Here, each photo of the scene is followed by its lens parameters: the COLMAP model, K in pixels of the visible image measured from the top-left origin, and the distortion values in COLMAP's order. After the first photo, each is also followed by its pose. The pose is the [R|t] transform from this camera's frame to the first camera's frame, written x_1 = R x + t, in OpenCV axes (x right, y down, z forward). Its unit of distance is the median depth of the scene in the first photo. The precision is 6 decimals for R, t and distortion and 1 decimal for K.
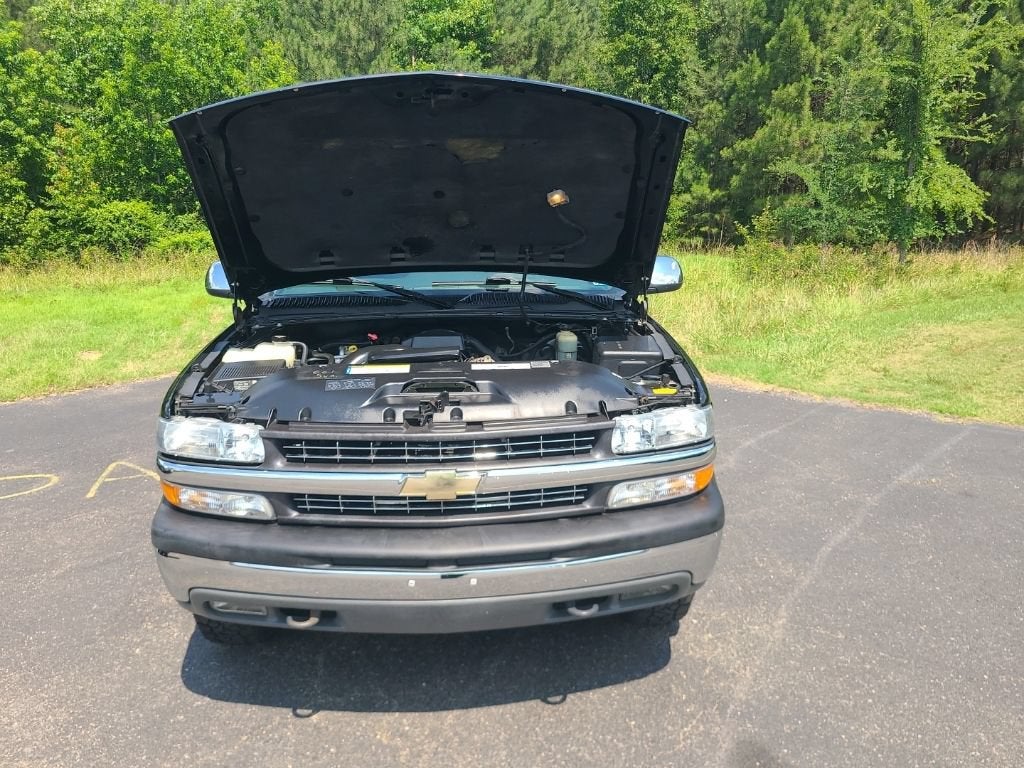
lens RADIAL K [[759.0, 0, 505.8], [0, 759.0, 386.4], [0, 0, 1]] dist [0.056788, -0.032154]
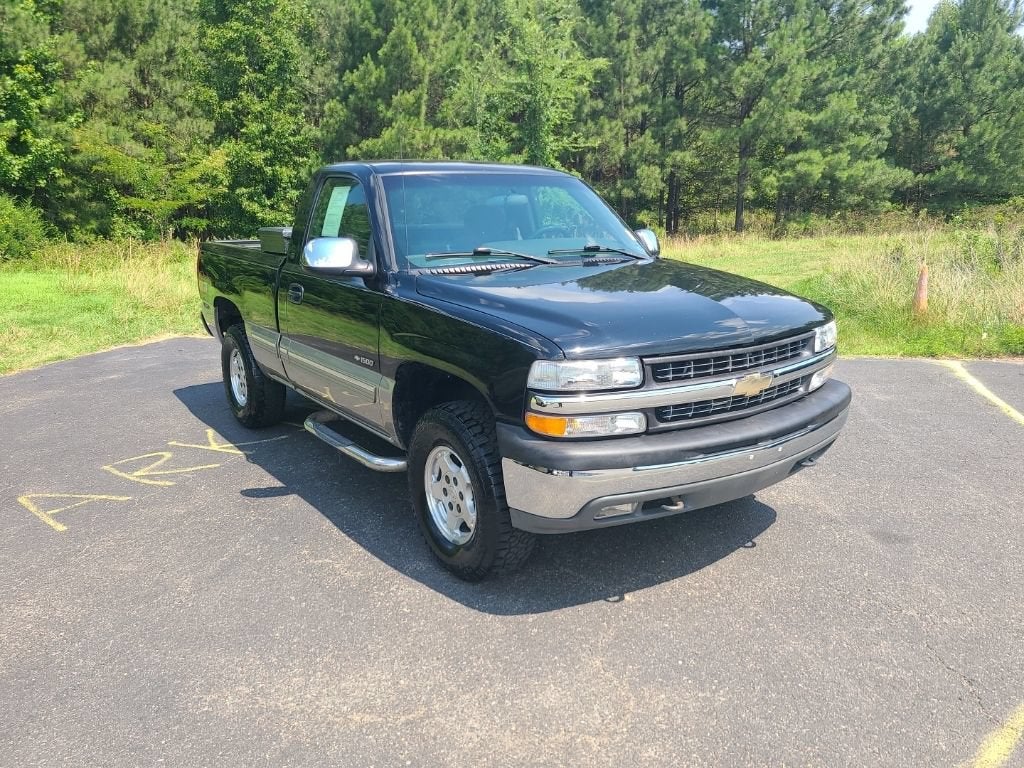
lens RADIAL K [[759.0, 0, 515.0], [0, 759.0, 387.9], [0, 0, 1]] dist [0.056788, -0.032154]
pose [[0.847929, -0.122151, 0.515844, -0.778247], [0.119685, 0.992077, 0.038188, 0.021521], [-0.516422, 0.029358, 0.855831, 0.028713]]
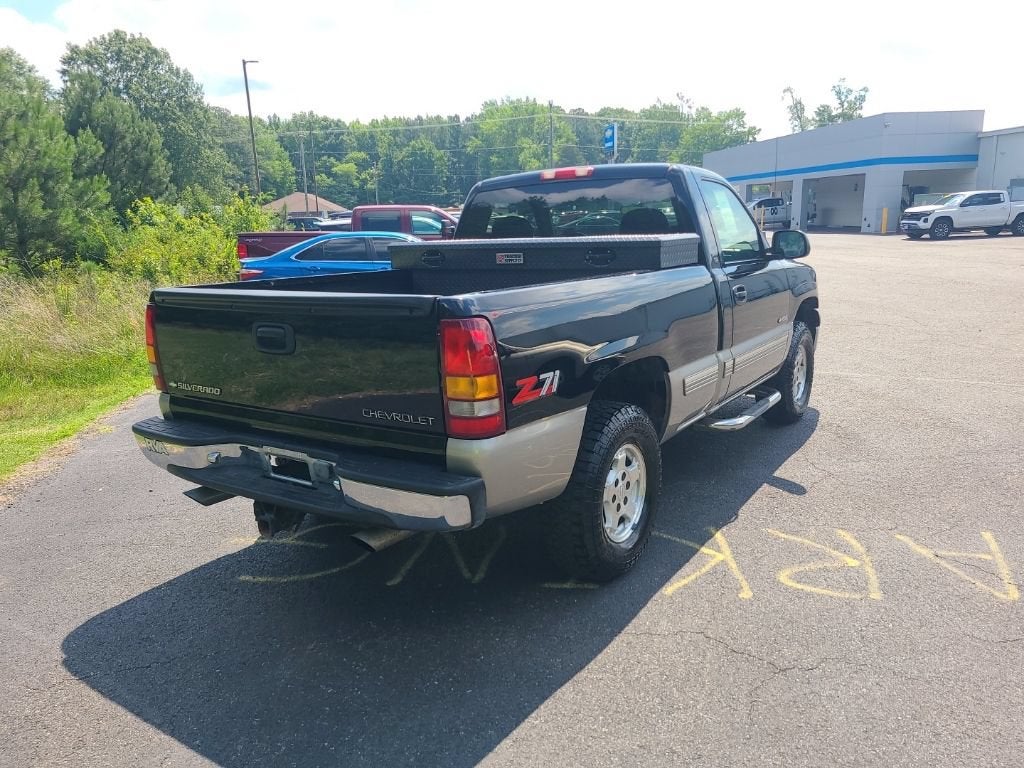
lens RADIAL K [[759.0, 0, 518.0], [0, 759.0, 390.4], [0, 0, 1]] dist [0.056788, -0.032154]
pose [[-0.794046, -0.086606, 0.601657, -0.902610], [0.177256, 0.913789, 0.365472, -0.535828], [-0.581439, 0.396849, -0.710239, 2.590685]]
